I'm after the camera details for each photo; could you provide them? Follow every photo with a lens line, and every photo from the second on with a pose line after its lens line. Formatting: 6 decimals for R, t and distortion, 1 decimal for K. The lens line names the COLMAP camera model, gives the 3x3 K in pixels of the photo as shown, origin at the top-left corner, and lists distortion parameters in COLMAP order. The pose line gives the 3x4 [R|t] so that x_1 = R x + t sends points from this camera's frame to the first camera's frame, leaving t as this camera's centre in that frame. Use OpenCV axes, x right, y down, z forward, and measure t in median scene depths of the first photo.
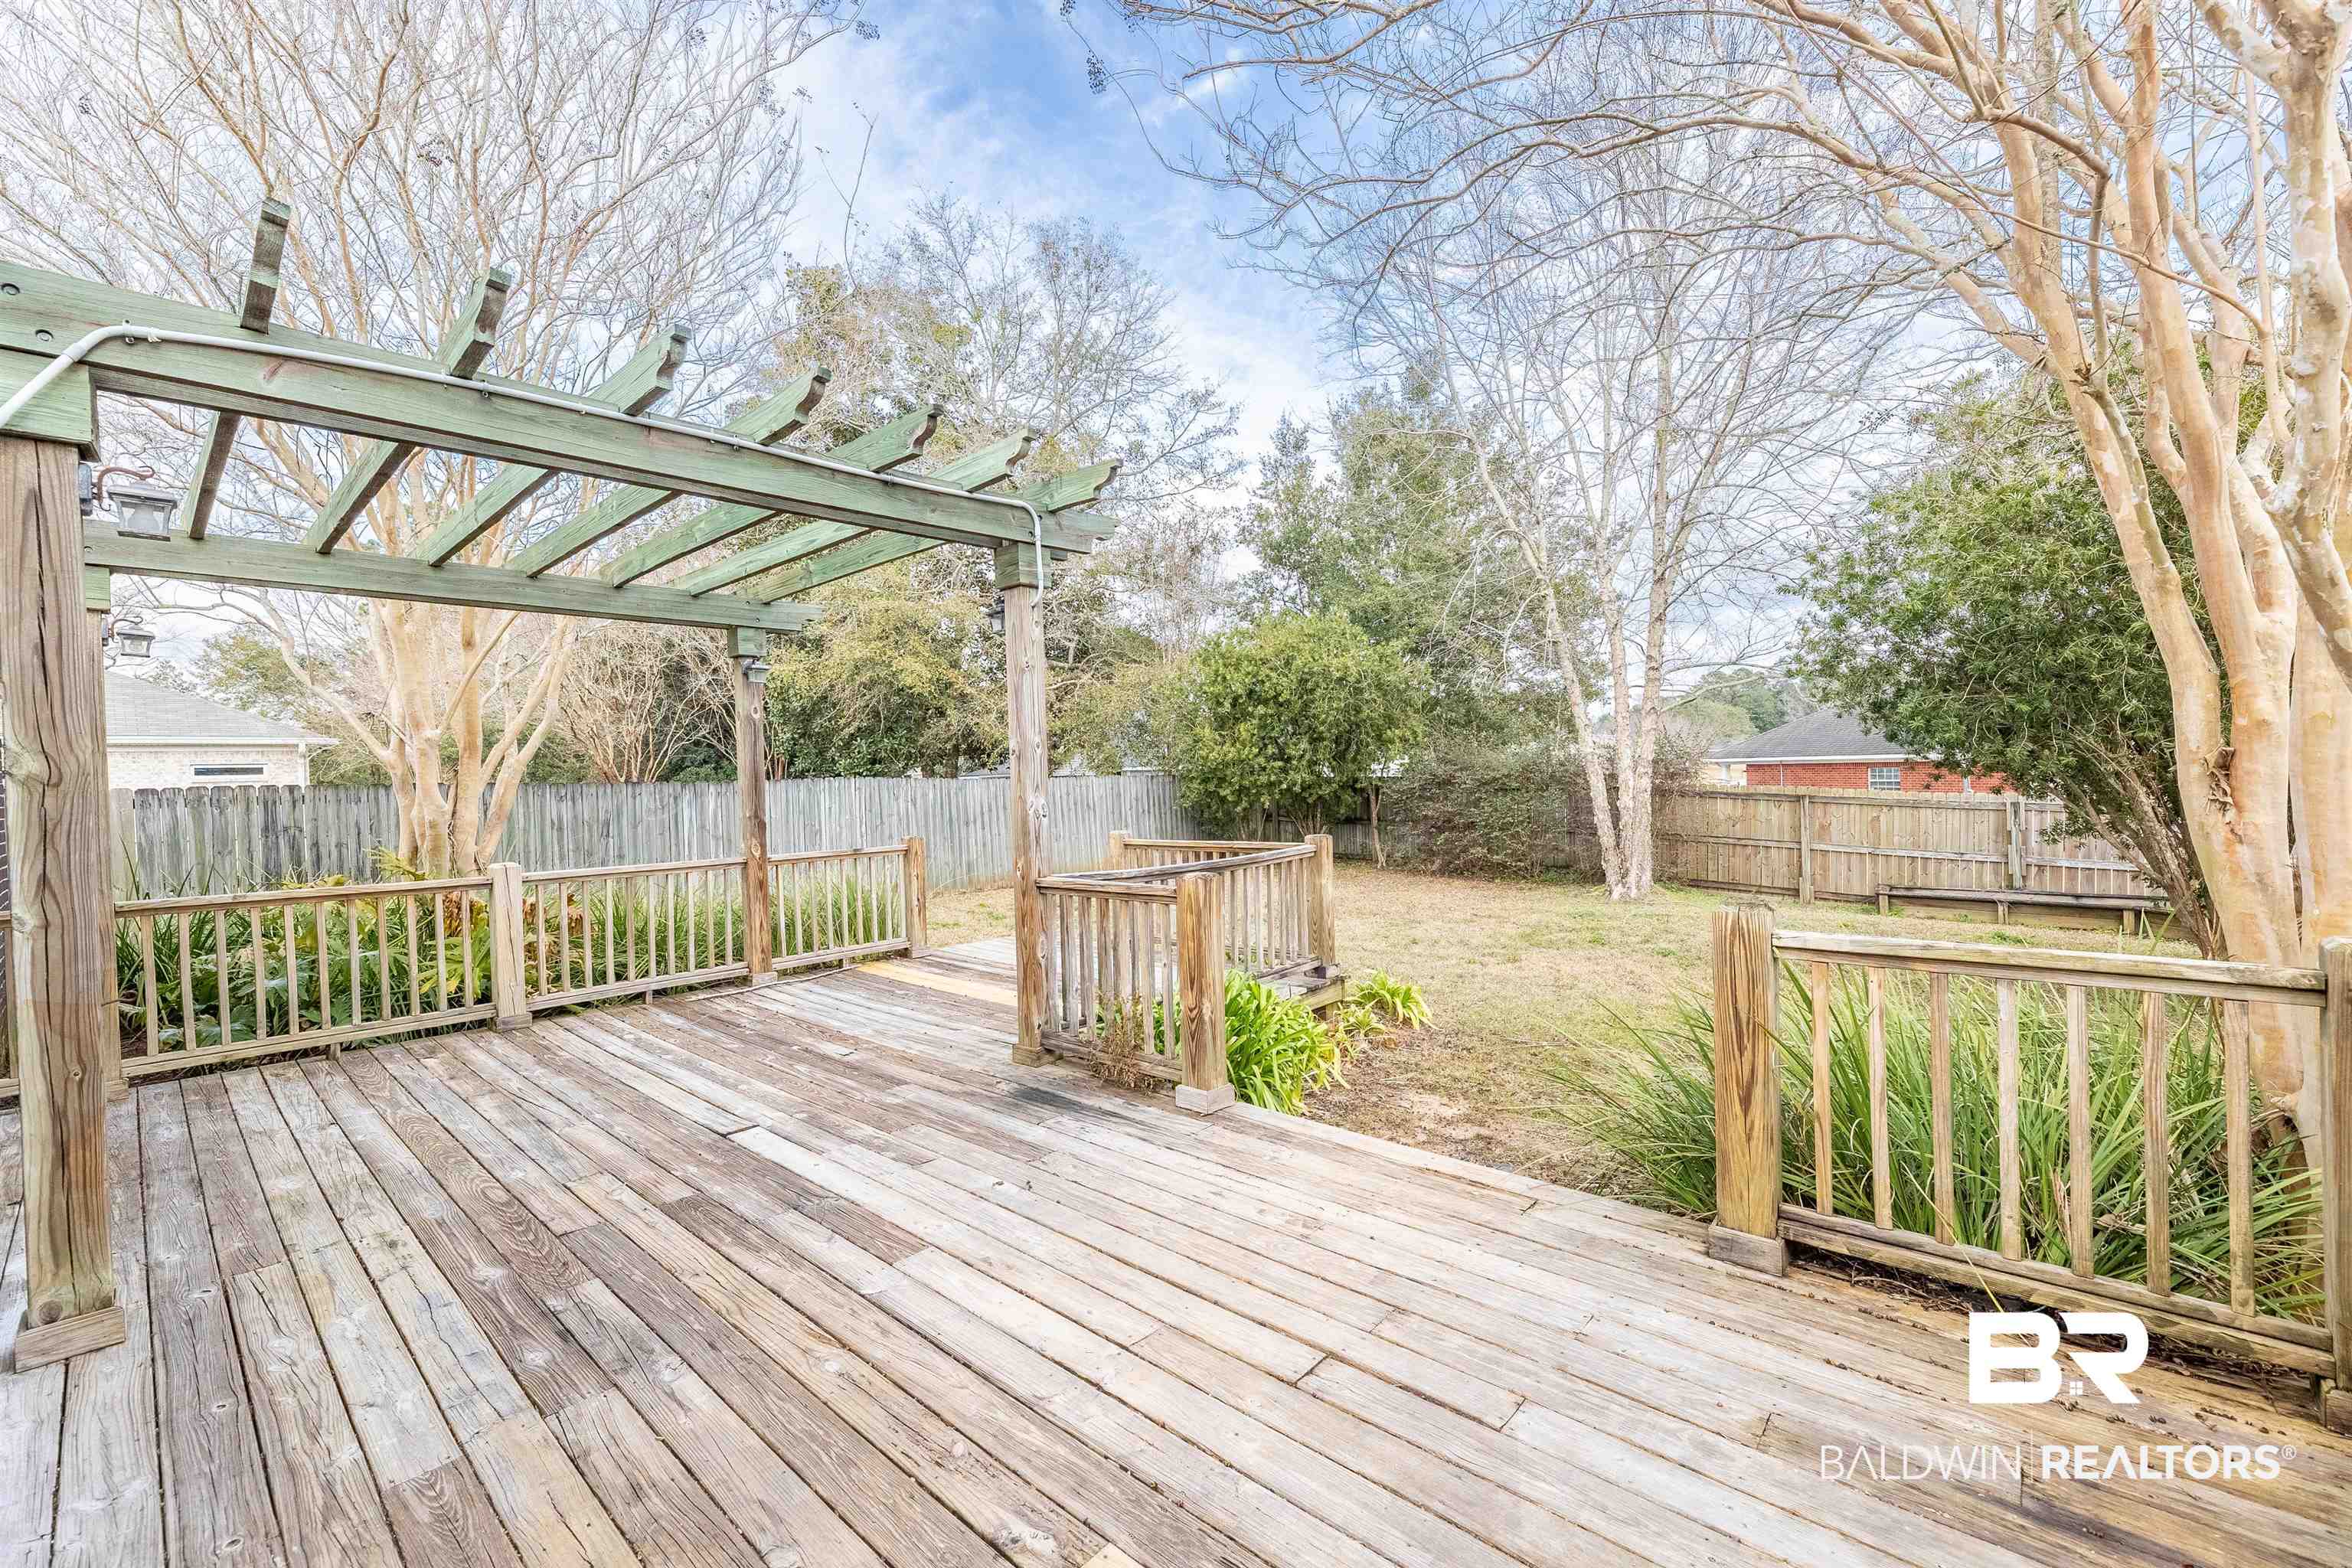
lens RADIAL K [[943.6, 0, 1169.7], [0, 943.6, 777.0], [0, 0, 1]] dist [-0.002527, 0.000073]
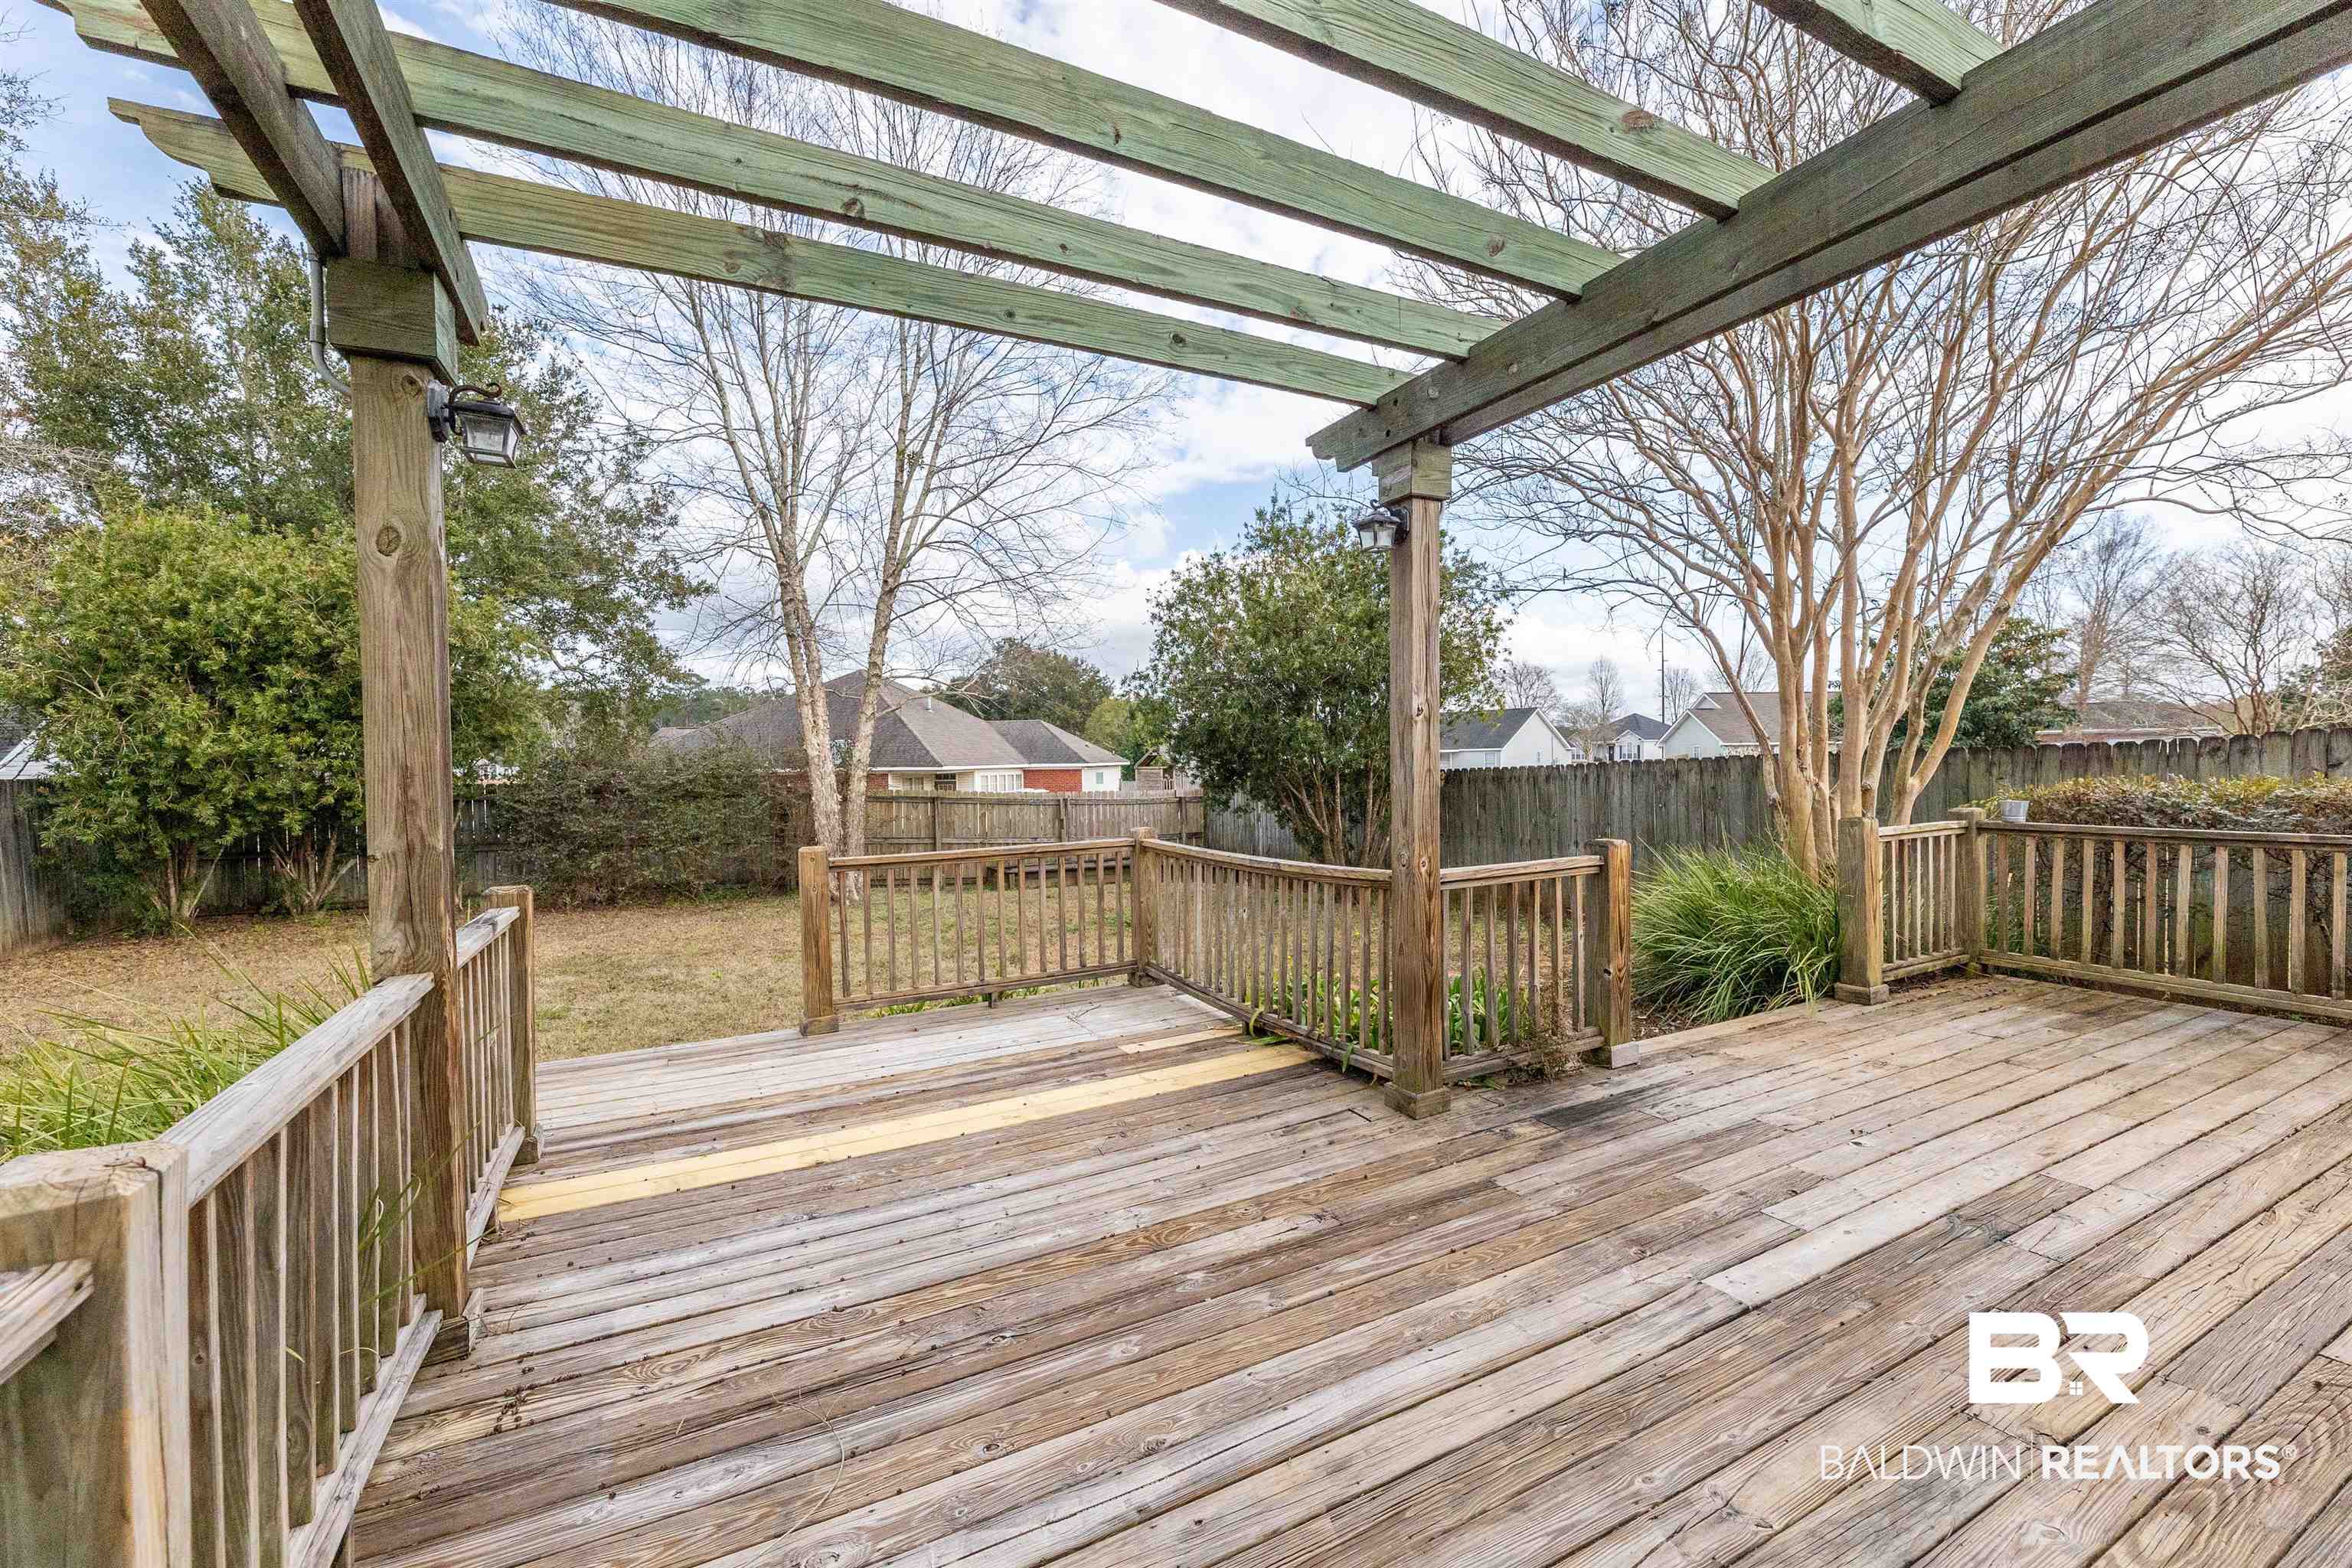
lens RADIAL K [[943.6, 0, 1169.6], [0, 943.6, 781.9], [0, 0, 1]] dist [-0.002527, 0.000073]
pose [[0.359445, 0.001877, 0.933164, -1.138103], [0.010965, 0.999920, -0.006235, 0.038245], [-0.933102, 0.012473, 0.359396, 1.091019]]
